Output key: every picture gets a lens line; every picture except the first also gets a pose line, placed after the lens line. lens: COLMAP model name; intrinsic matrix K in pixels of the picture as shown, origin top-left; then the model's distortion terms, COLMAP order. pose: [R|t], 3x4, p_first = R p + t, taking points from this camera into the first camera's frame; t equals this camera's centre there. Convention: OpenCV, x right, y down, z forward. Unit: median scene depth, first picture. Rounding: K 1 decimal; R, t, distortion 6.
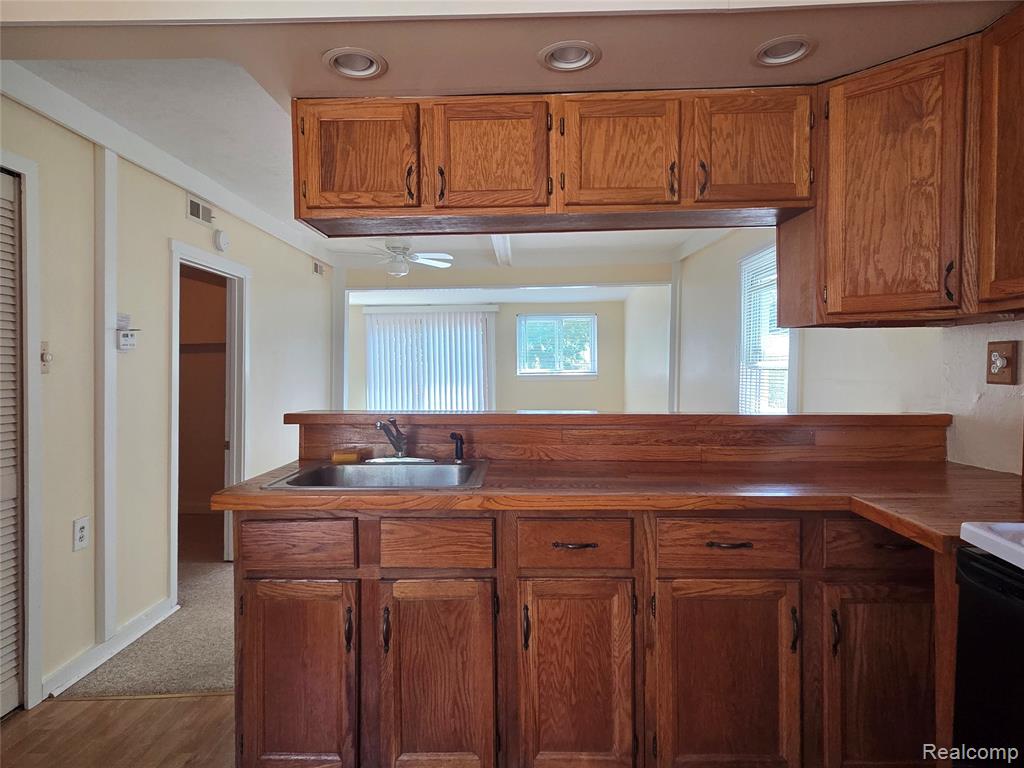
lens RADIAL K [[629.9, 0, 512.0], [0, 629.9, 384.0], [0, 0, 1]] dist [0.006097, -0.000113]
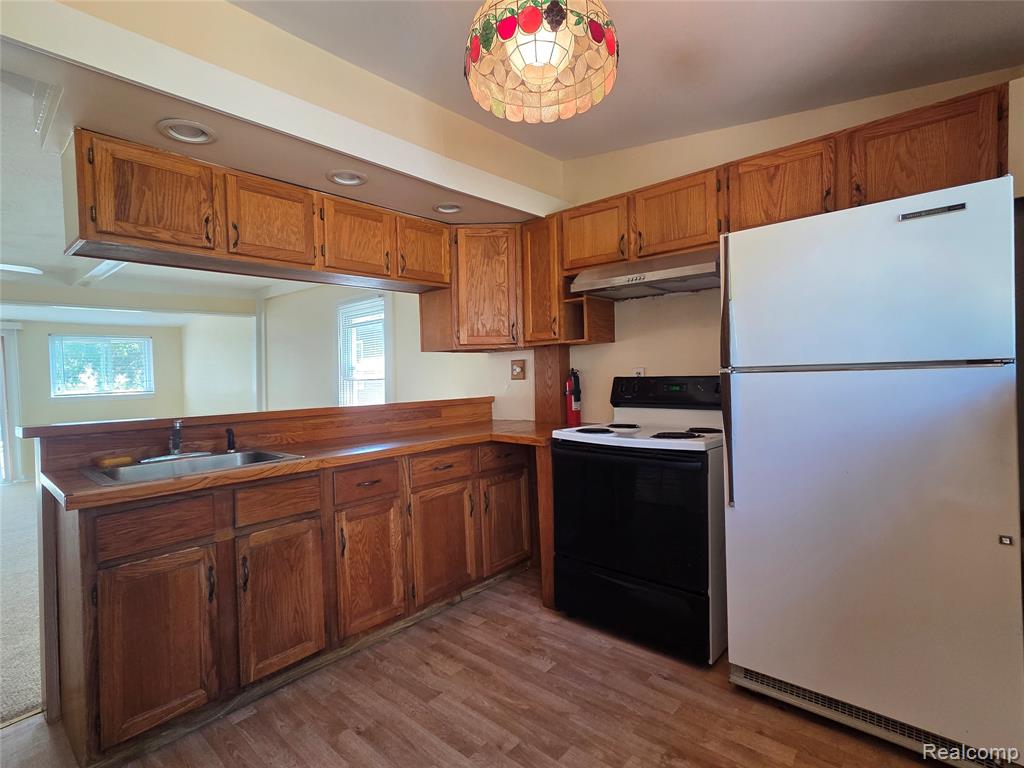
lens RADIAL K [[491.9, 0, 512.0], [0, 491.9, 384.0], [0, 0, 1]] dist [0.017888, -0.000295]
pose [[0.658028, -0.027215, 0.752501, -0.527389], [0.049183, 0.998766, -0.006886, 0.026540], [-0.751385, 0.041541, 0.658555, -0.099699]]
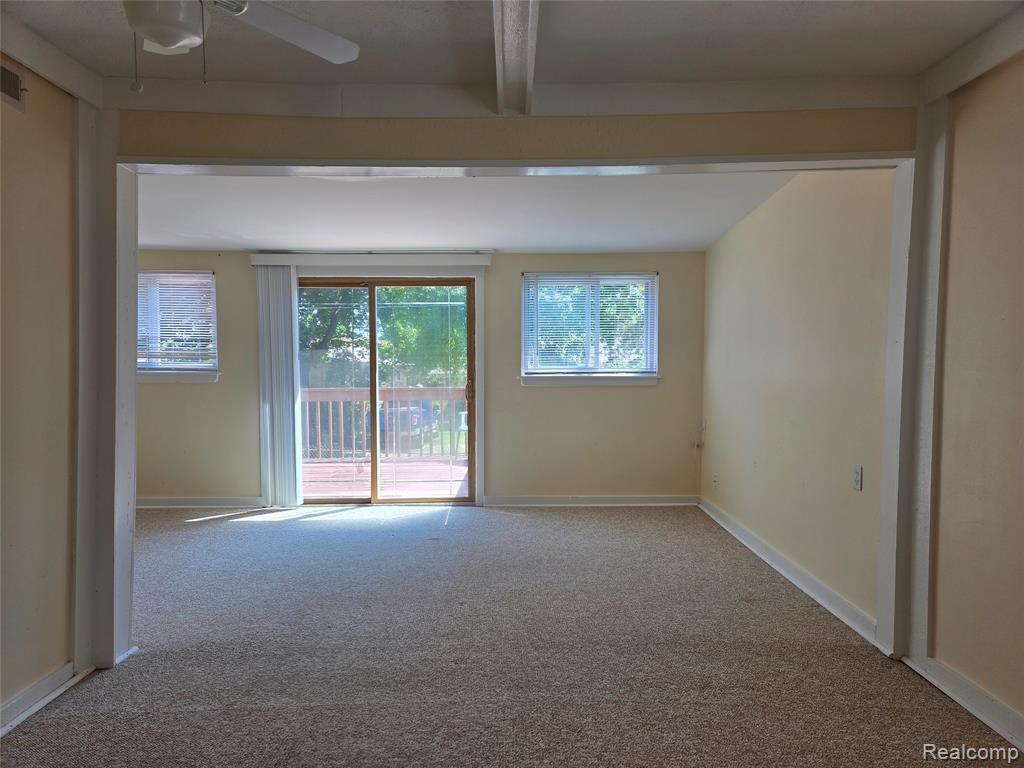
lens RADIAL K [[691.7, 0, 512.0], [0, 691.7, 384.0], [0, 0, 1]] dist [0.087238, -0.077394]
pose [[0.999823, 0.009695, 0.016104, -0.055396], [-0.009718, 0.999952, 0.001354, -0.033222], [-0.016090, -0.001510, 0.999869, 1.822826]]
